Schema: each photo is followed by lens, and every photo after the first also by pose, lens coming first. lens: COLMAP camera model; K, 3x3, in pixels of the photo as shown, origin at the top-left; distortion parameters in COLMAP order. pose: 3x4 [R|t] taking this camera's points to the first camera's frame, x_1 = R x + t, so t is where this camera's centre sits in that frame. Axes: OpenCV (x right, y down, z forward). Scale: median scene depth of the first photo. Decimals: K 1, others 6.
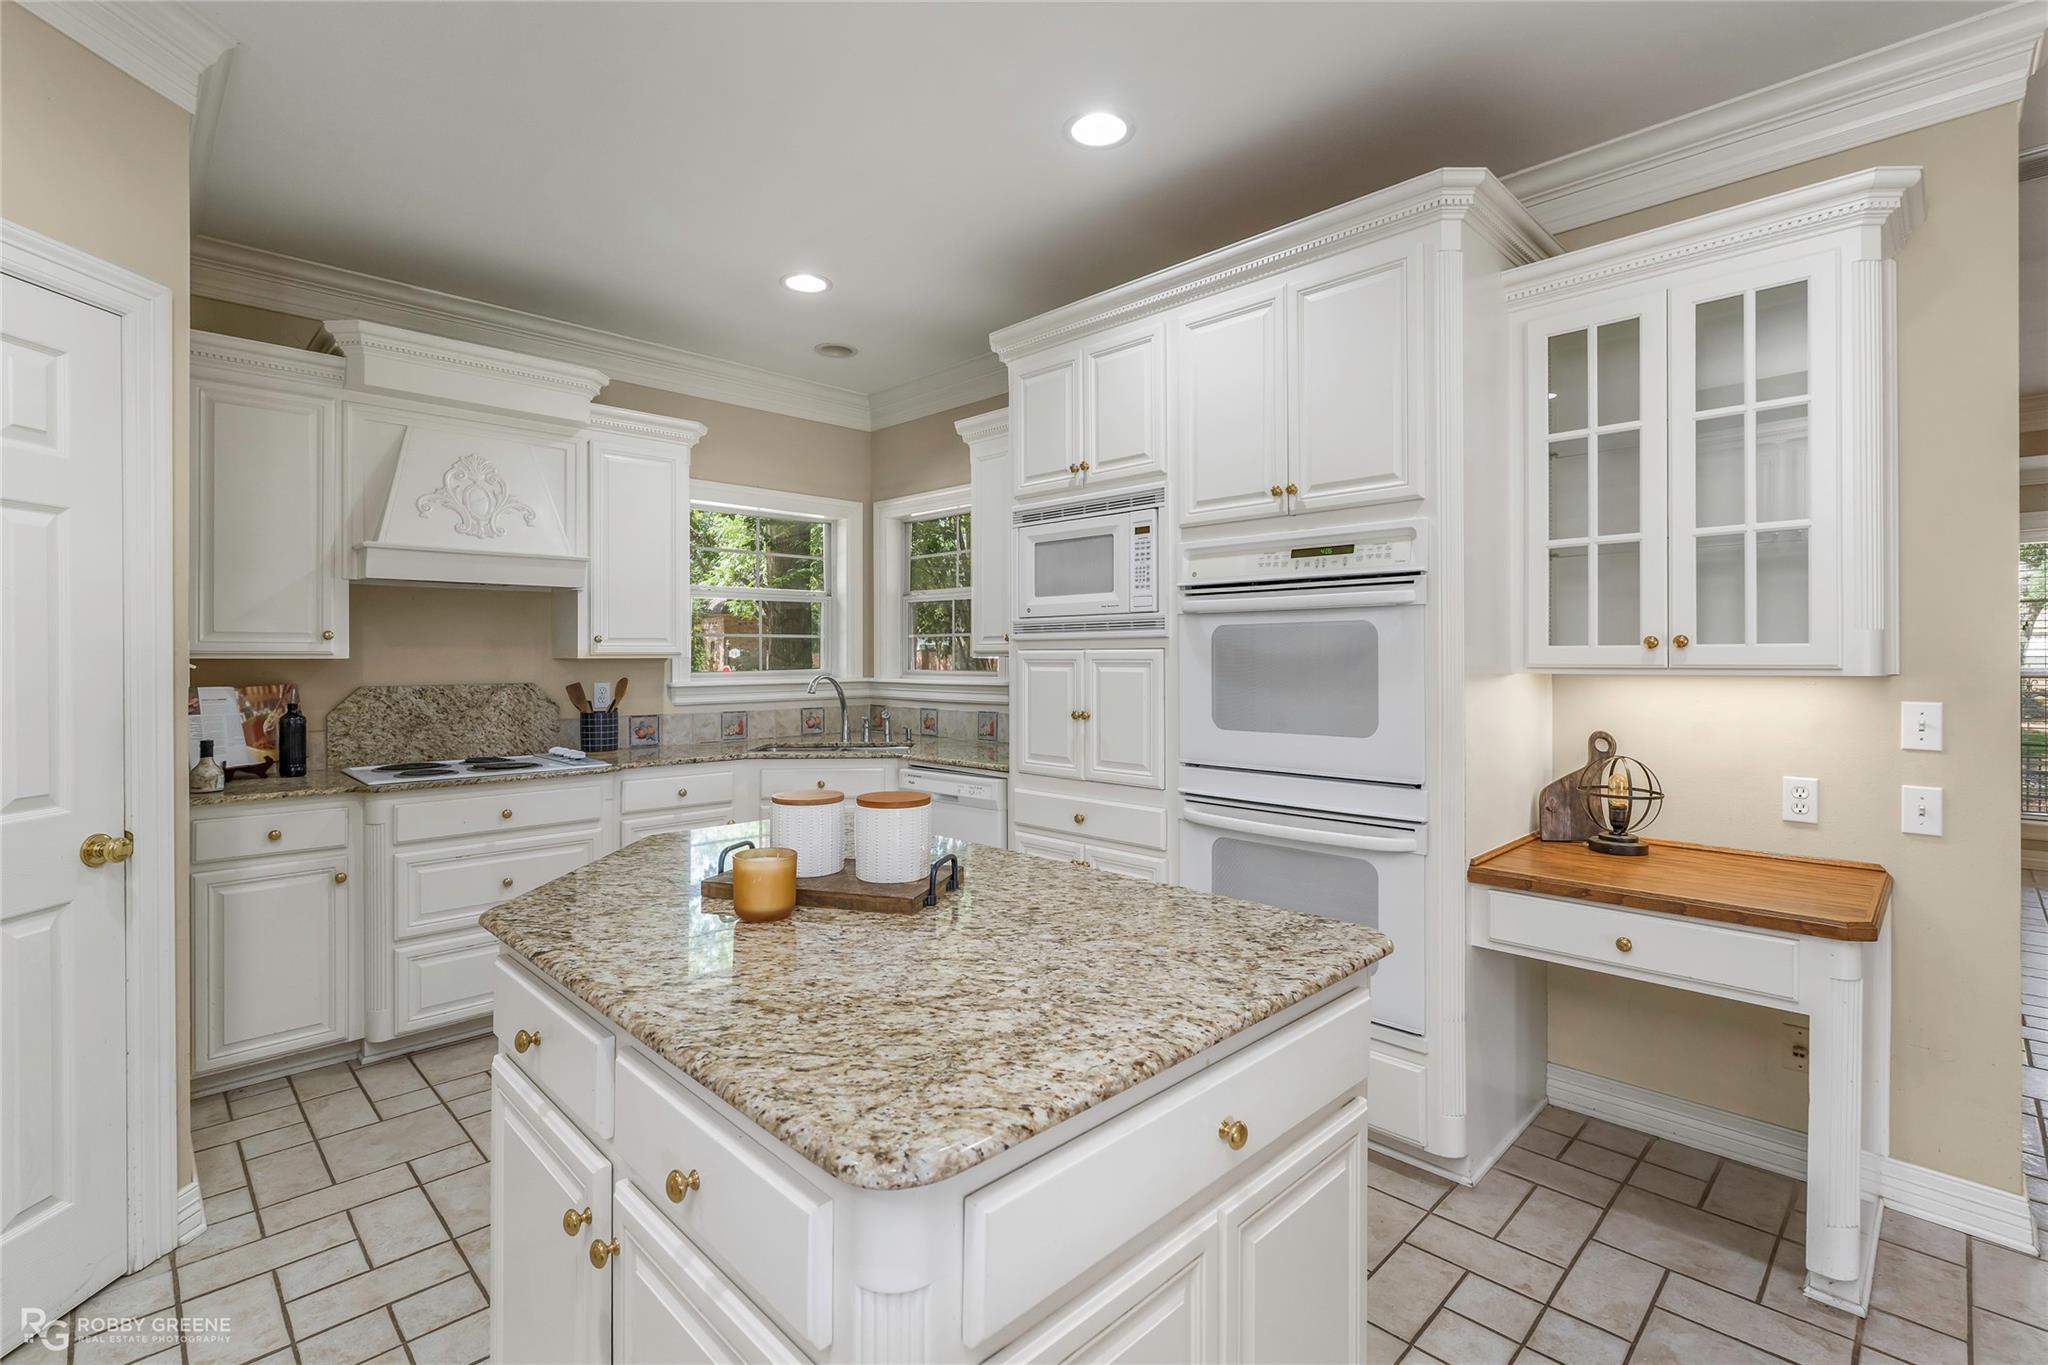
lens RADIAL K [[930.6, 0, 1028.2], [0, 930.6, 655.2], [0, 0, 1]] dist [0.001139, -0.008409]
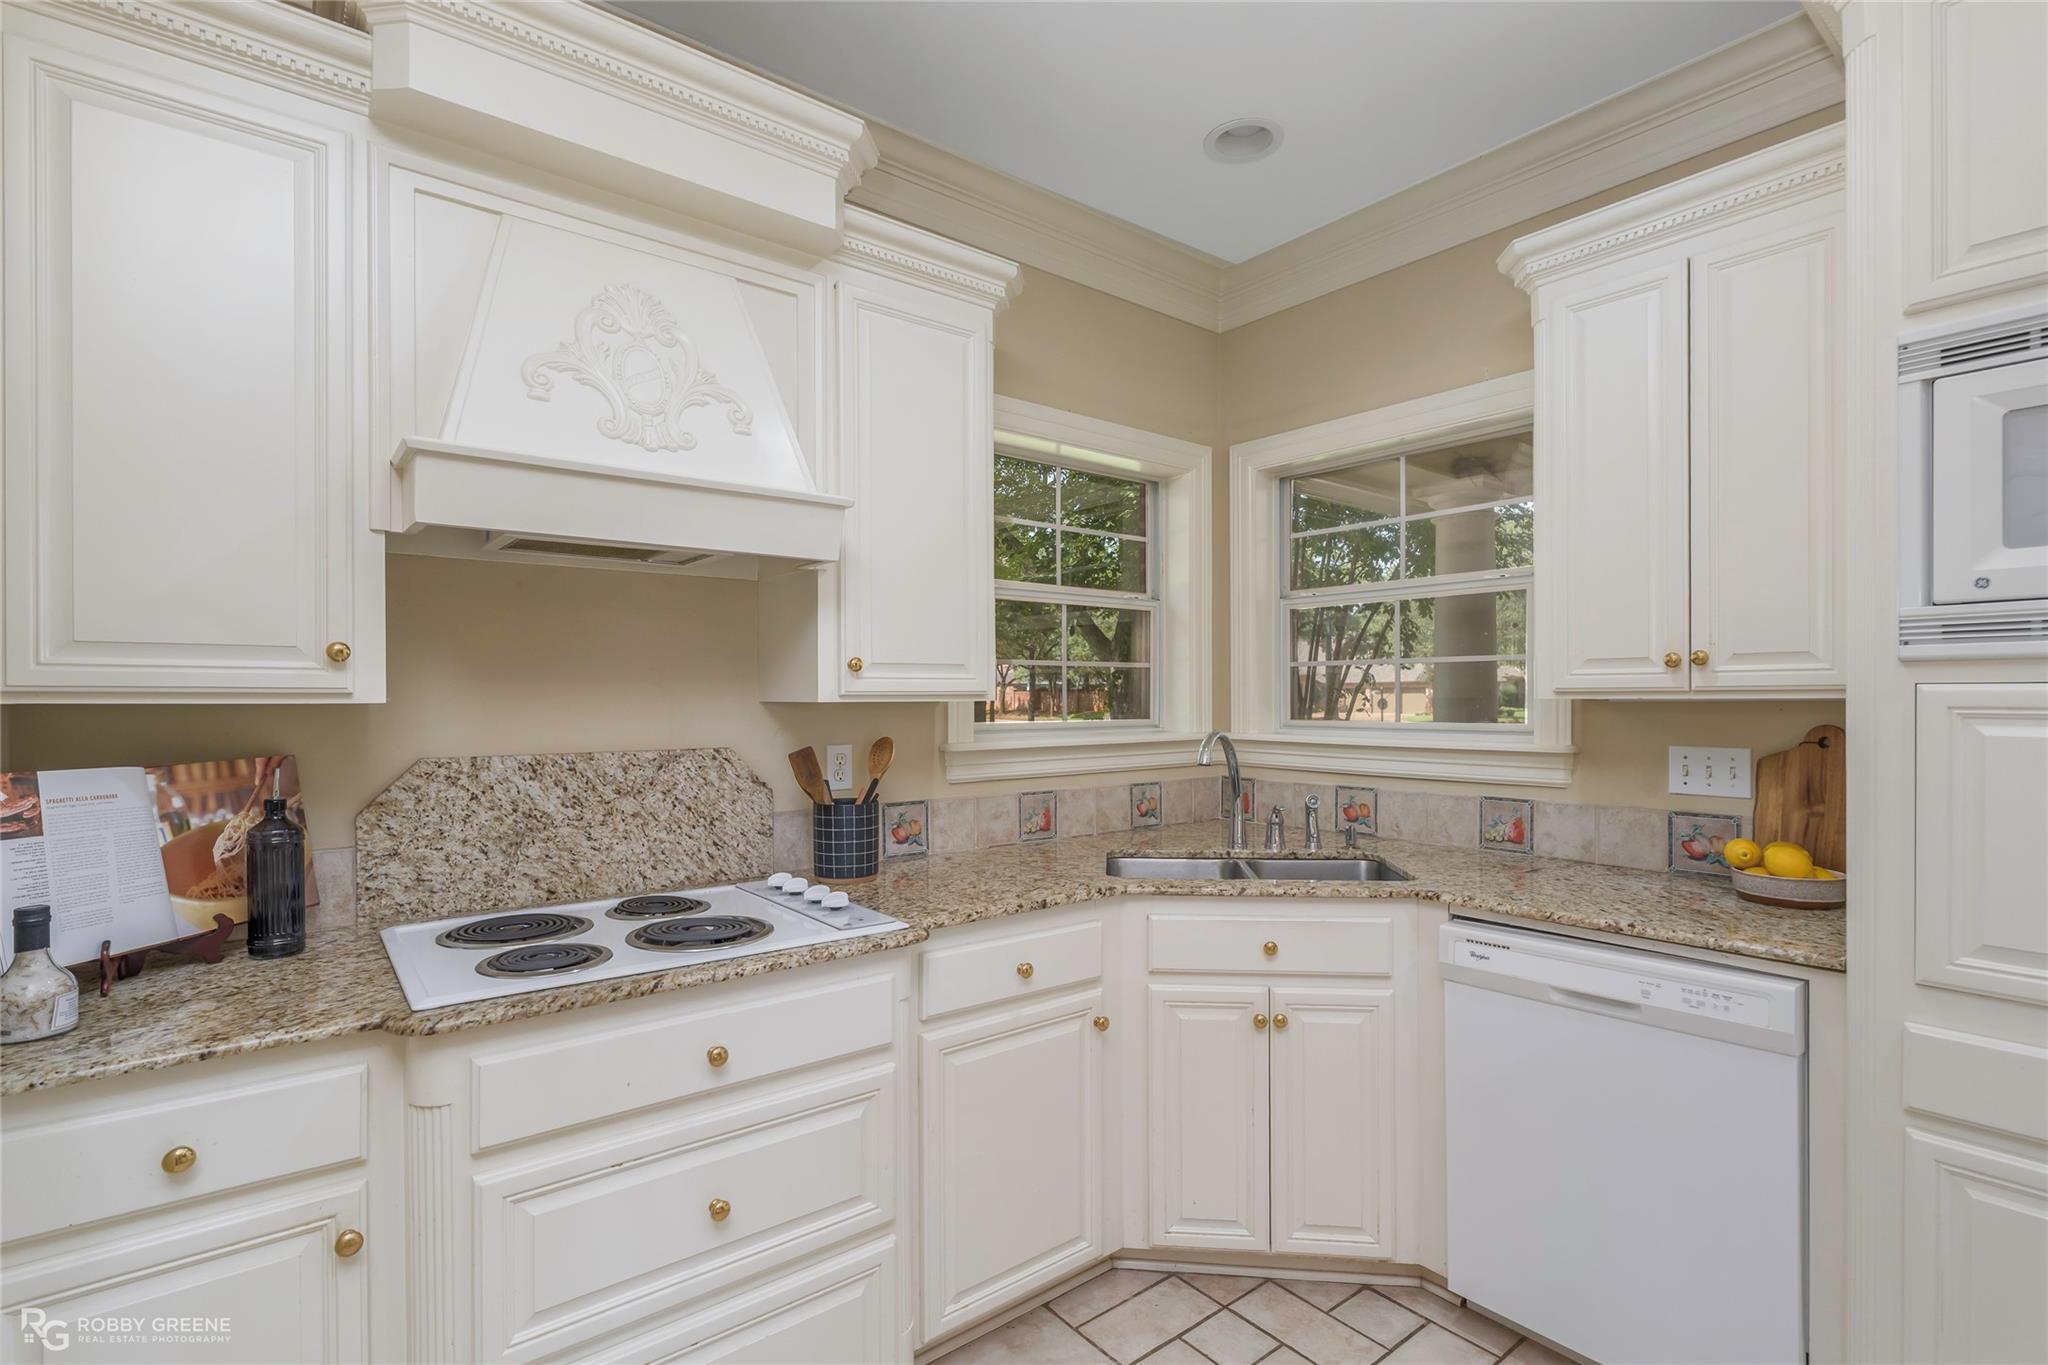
lens RADIAL K [[959.7, 0, 1026.6], [0, 959.7, 719.3], [0, 0, 1]] dist [-0.001434, 0.000546]
pose [[0.994410, 0.002878, -0.105548, -0.331017], [-0.000242, 0.999688, 0.024982, -0.000745], [0.105587, -0.024817, 0.994100, 0.509653]]
